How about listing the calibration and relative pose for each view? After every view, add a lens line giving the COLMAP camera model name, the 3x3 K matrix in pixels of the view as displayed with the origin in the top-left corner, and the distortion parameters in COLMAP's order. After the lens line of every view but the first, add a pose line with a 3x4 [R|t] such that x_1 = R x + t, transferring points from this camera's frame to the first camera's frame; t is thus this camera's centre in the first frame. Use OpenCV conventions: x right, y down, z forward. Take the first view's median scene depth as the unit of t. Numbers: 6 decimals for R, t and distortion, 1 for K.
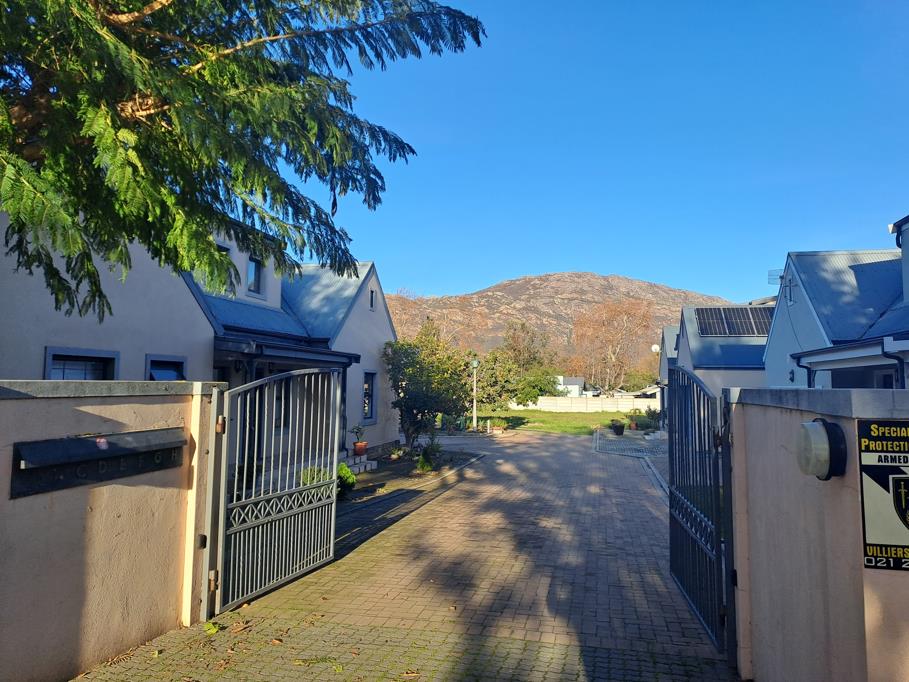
lens RADIAL K [[678.1, 0, 454.5], [0, 678.1, 341.0], [0, 0, 1]] dist [0.143814, -0.185992]
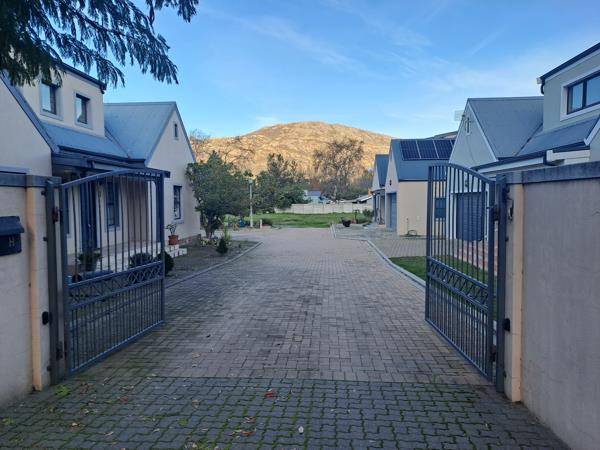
lens RADIAL K [[450.2, 0, 300.1], [0, 450.2, 231.9], [0, 0, 1]] dist [0.067451, -0.042329]
pose [[0.988682, -0.025208, 0.147896, -0.054016], [0.004426, 0.990255, 0.139198, 0.041415], [-0.149963, -0.136968, 0.979158, 0.188999]]
